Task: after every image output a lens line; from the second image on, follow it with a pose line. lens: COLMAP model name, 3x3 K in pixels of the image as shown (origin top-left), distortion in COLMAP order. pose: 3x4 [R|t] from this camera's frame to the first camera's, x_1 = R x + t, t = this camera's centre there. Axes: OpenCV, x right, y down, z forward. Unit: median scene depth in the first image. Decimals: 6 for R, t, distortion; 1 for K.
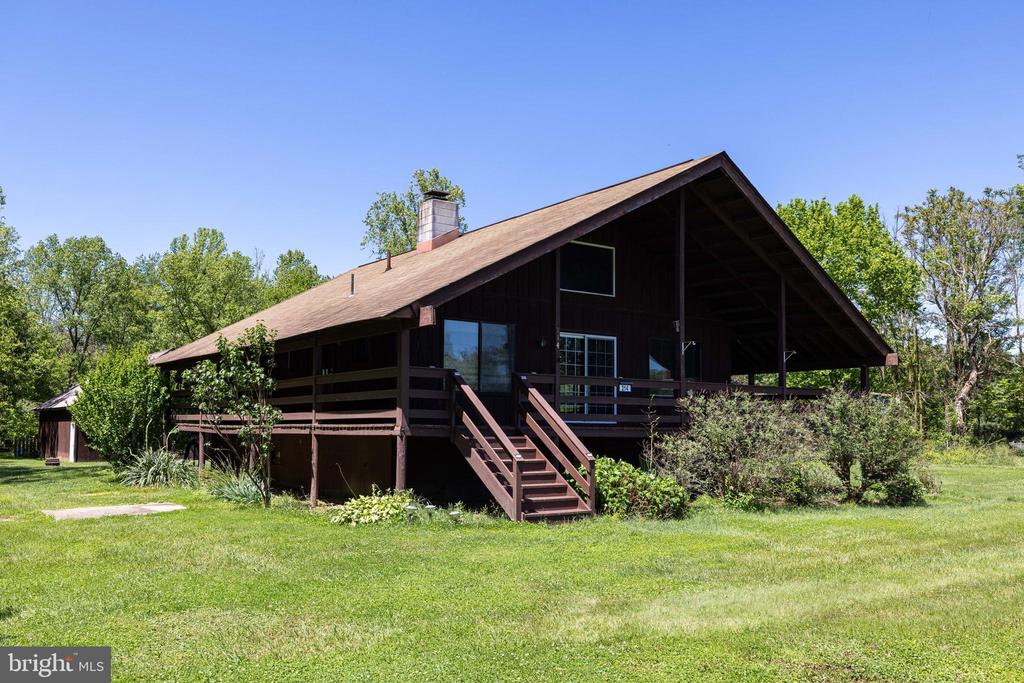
lens RADIAL K [[906.8, 0, 513.2], [0, 906.8, 383.5], [0, 0, 1]] dist [0.003870, -0.000429]
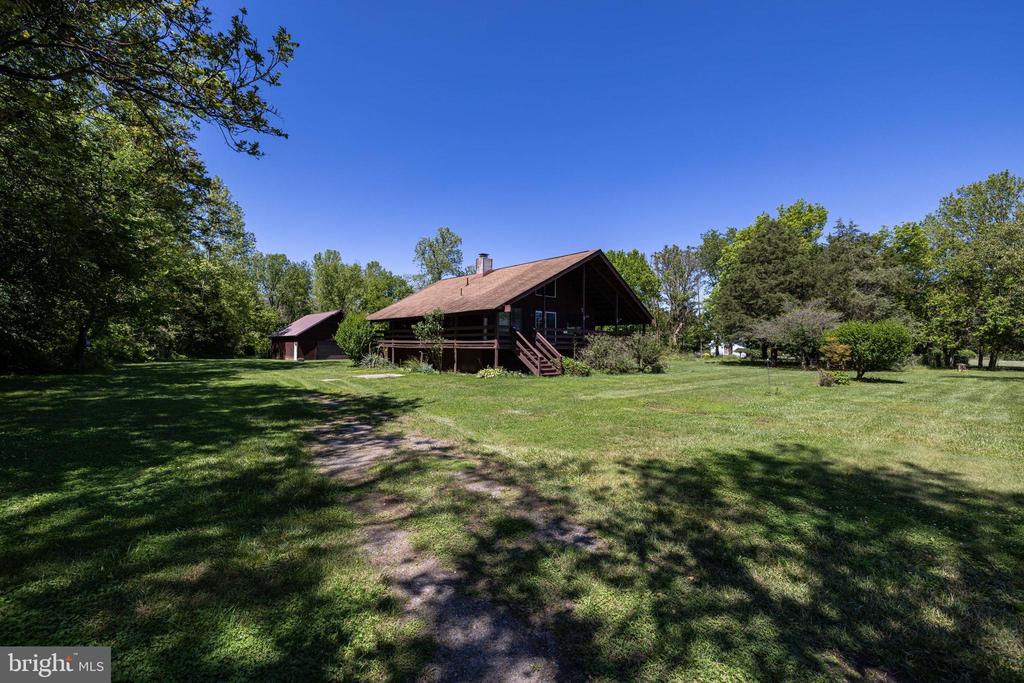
lens RADIAL K [[441.6, 0, 512.0], [0, 441.6, 341.5], [0, 0, 1]] dist [0.000418, 0.000074]
pose [[0.994389, 0.003002, 0.105743, -0.180481], [-0.007184, 0.999206, 0.039184, -0.017682], [-0.105542, -0.039724, 0.993621, -0.343526]]
